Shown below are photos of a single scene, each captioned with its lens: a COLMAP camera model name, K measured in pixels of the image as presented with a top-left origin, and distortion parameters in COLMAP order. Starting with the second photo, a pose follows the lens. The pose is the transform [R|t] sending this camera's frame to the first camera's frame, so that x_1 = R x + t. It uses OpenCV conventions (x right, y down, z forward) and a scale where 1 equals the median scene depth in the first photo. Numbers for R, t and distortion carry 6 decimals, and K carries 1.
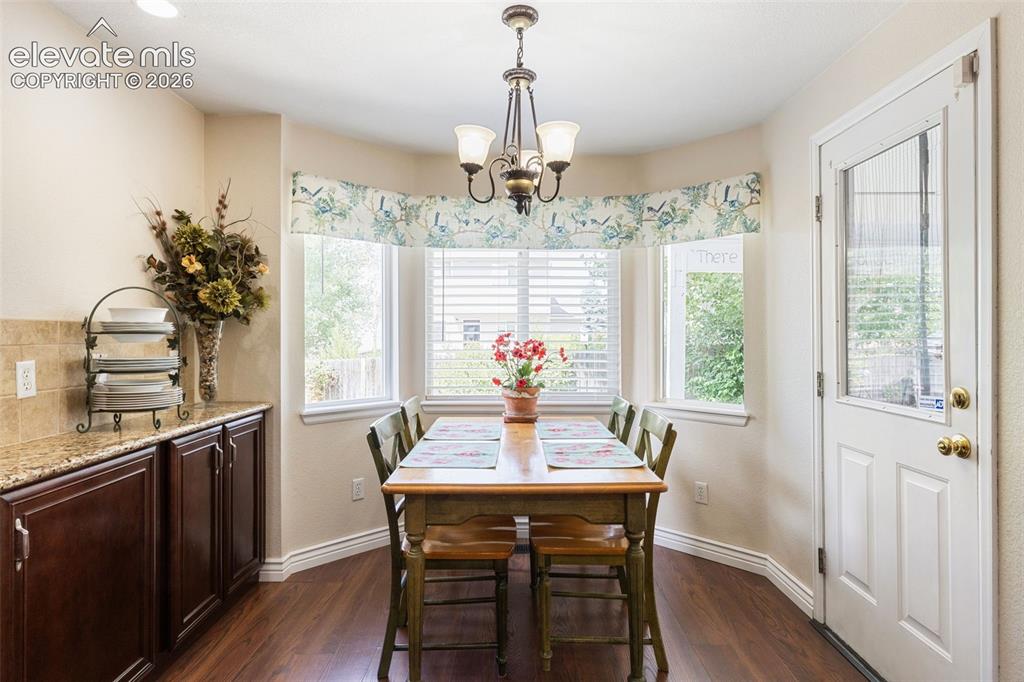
lens RADIAL K [[576.1, 0, 510.7], [0, 576.1, 332.5], [0, 0, 1]] dist [0.003004, 0.000757]
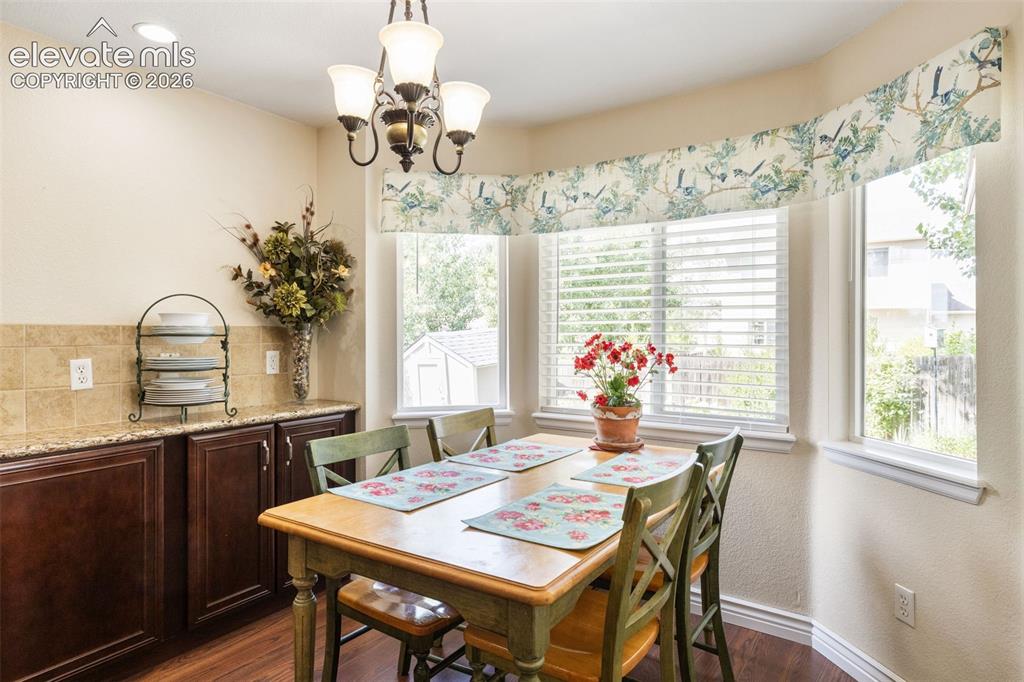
lens RADIAL K [[576.1, 0, 510.7], [0, 576.1, 332.5], [0, 0, 1]] dist [0.003004, 0.000757]
pose [[0.826853, -0.004670, -0.562399, 0.358089], [0.005180, 0.999986, -0.000688, -0.000554], [0.562395, -0.002344, 0.826866, 0.314572]]
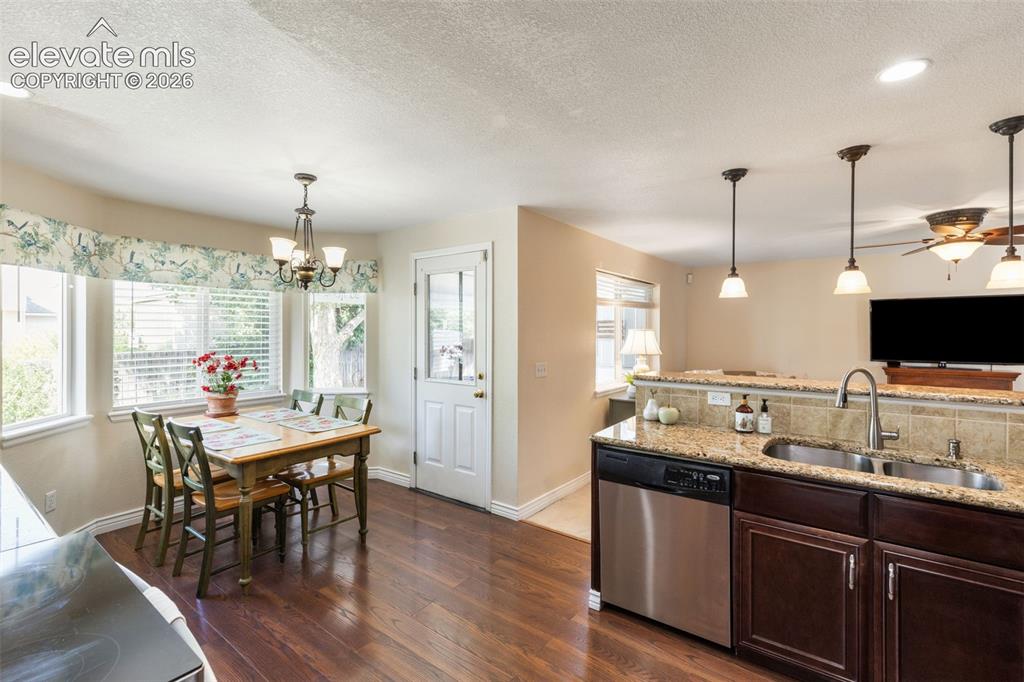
lens RADIAL K [[460.7, 0, 512.9], [0, 460.7, 330.1], [0, 0, 1]] dist [0.003383, 0.000410]
pose [[0.596322, 0.000111, 0.802745, -0.494085], [-0.004715, 0.999983, 0.003364, -0.061678], [-0.802731, -0.005791, 0.596313, -0.232320]]
